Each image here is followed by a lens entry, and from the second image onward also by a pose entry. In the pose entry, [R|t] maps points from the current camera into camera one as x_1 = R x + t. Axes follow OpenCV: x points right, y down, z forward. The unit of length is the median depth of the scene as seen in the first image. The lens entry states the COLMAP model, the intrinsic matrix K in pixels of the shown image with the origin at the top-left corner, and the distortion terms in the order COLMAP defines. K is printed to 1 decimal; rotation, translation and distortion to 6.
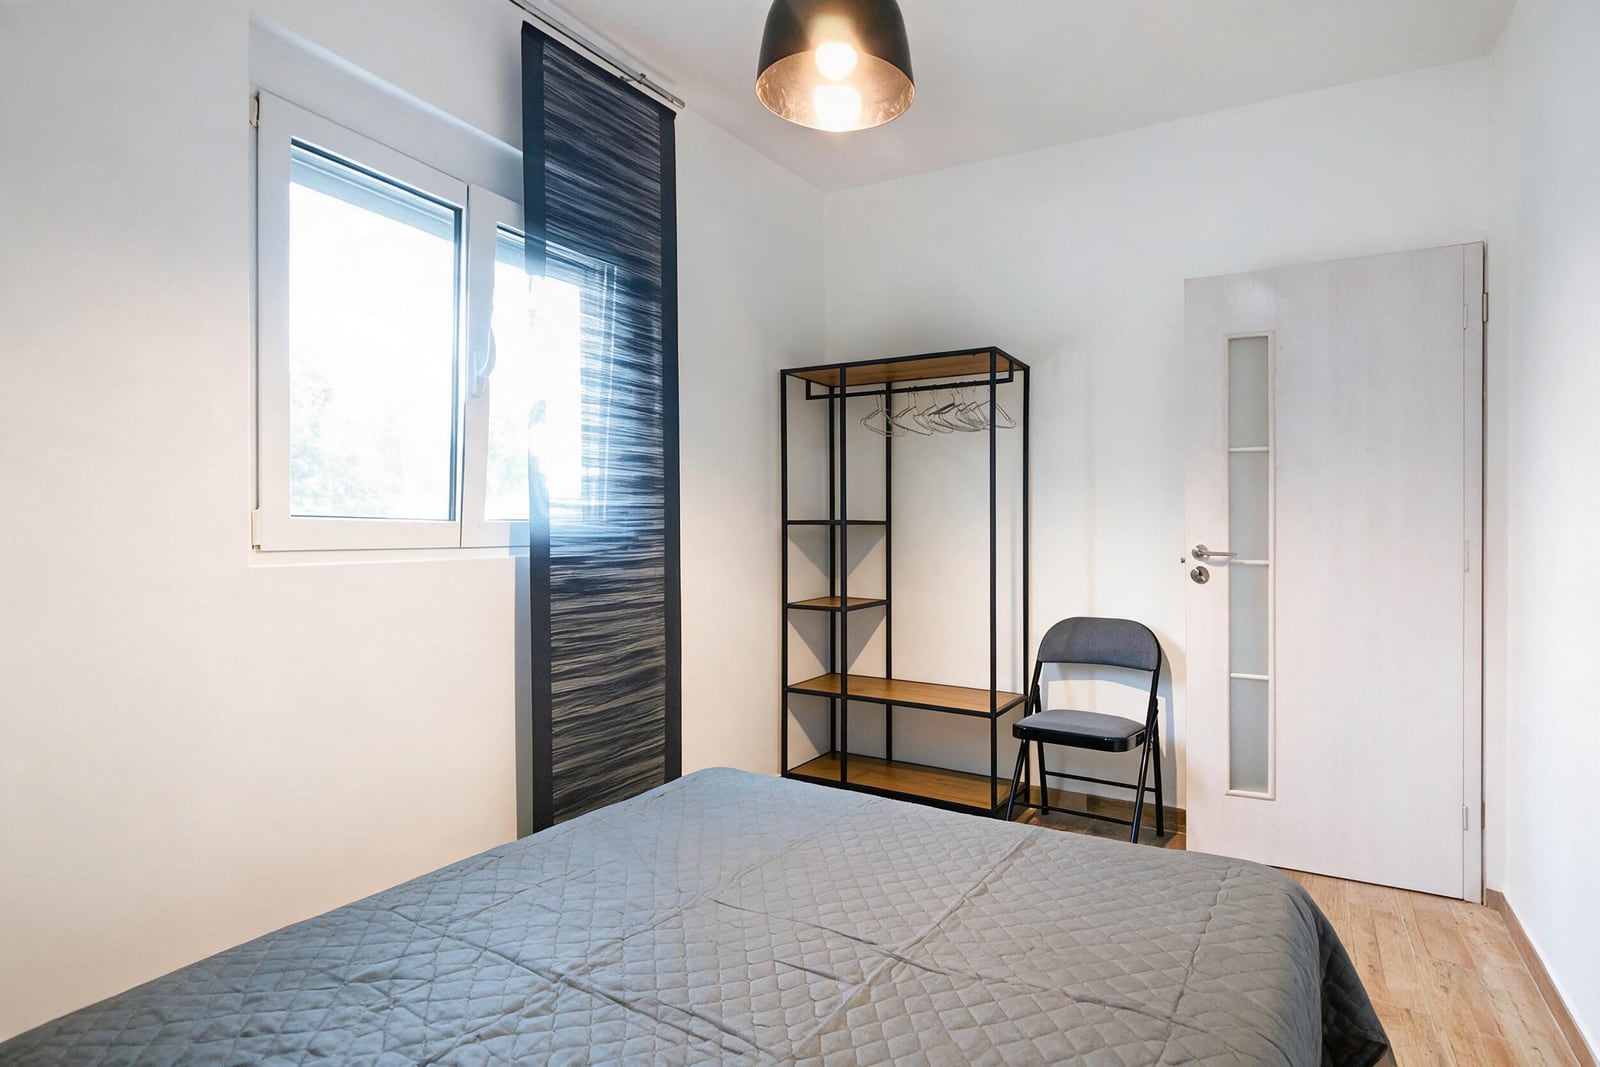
lens RADIAL K [[825.2, 0, 801.0], [0, 825.2, 528.3], [0, 0, 1]] dist [-0.001705, 0.000367]
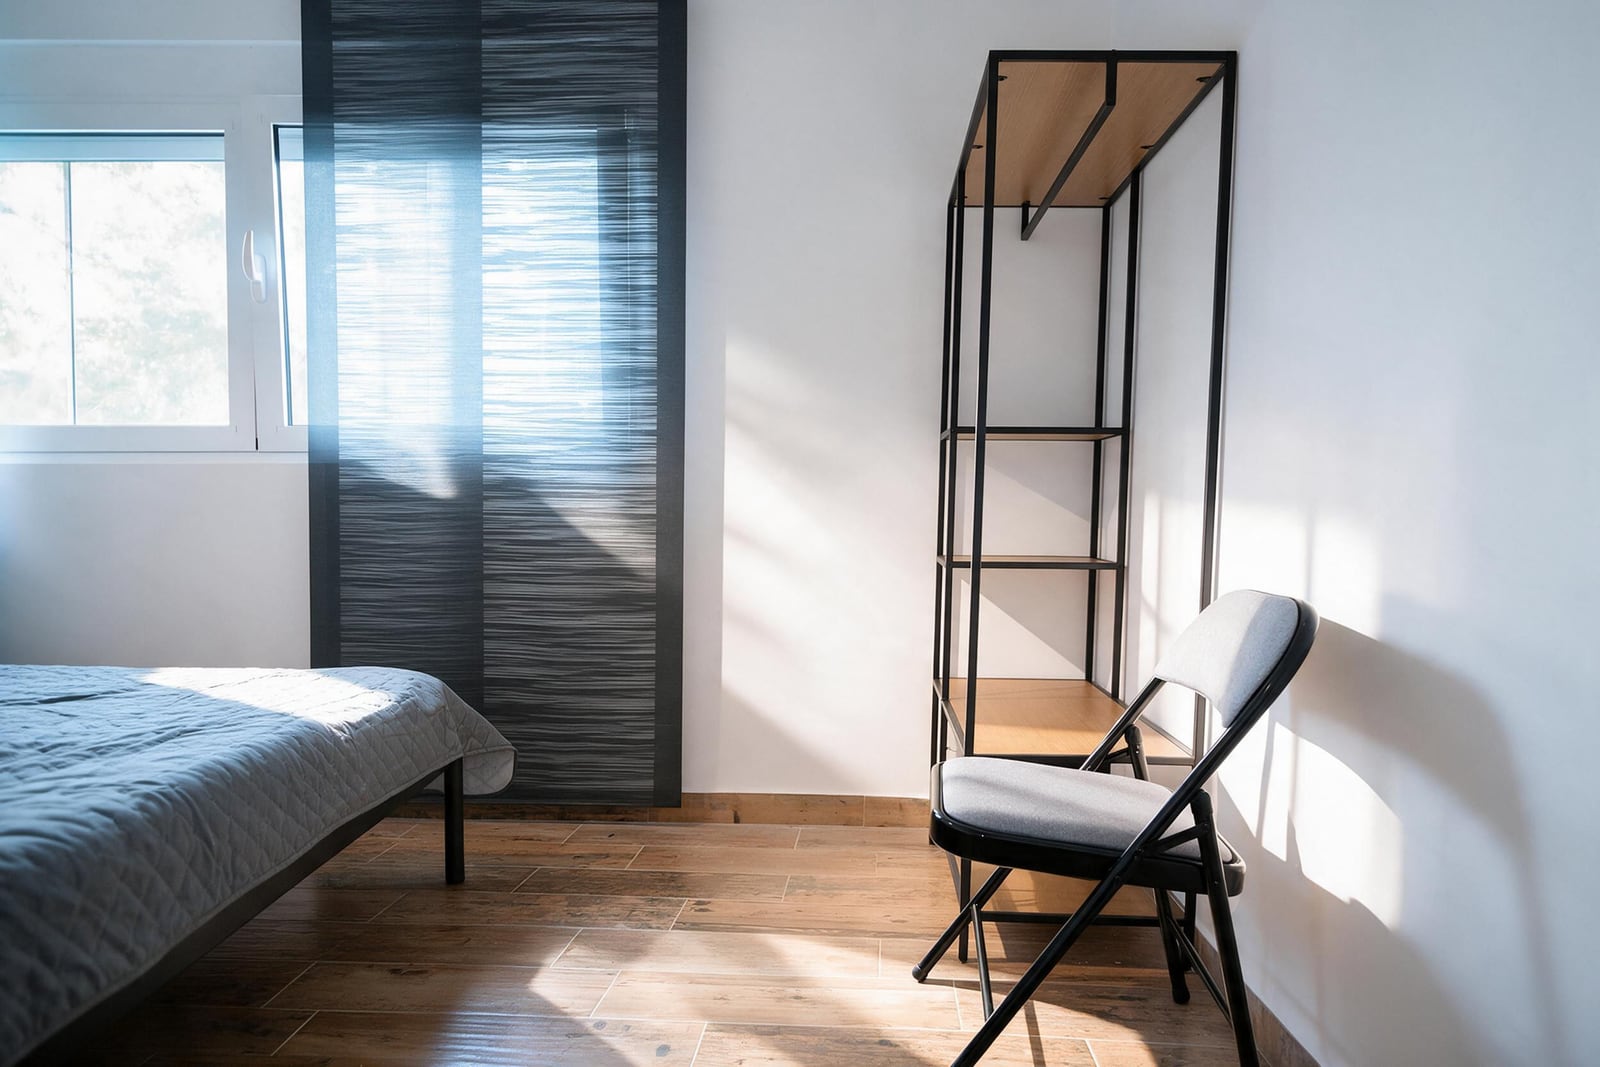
lens RADIAL K [[825.2, 0, 800.5], [0, 825.2, 531.2], [0, 0, 1]] dist [-0.001705, 0.000367]
pose [[0.497703, 0.055989, -0.865538, 0.637743], [-0.026903, 0.998431, 0.049116, 0.059075], [0.866930, -0.001159, 0.498428, 0.726650]]
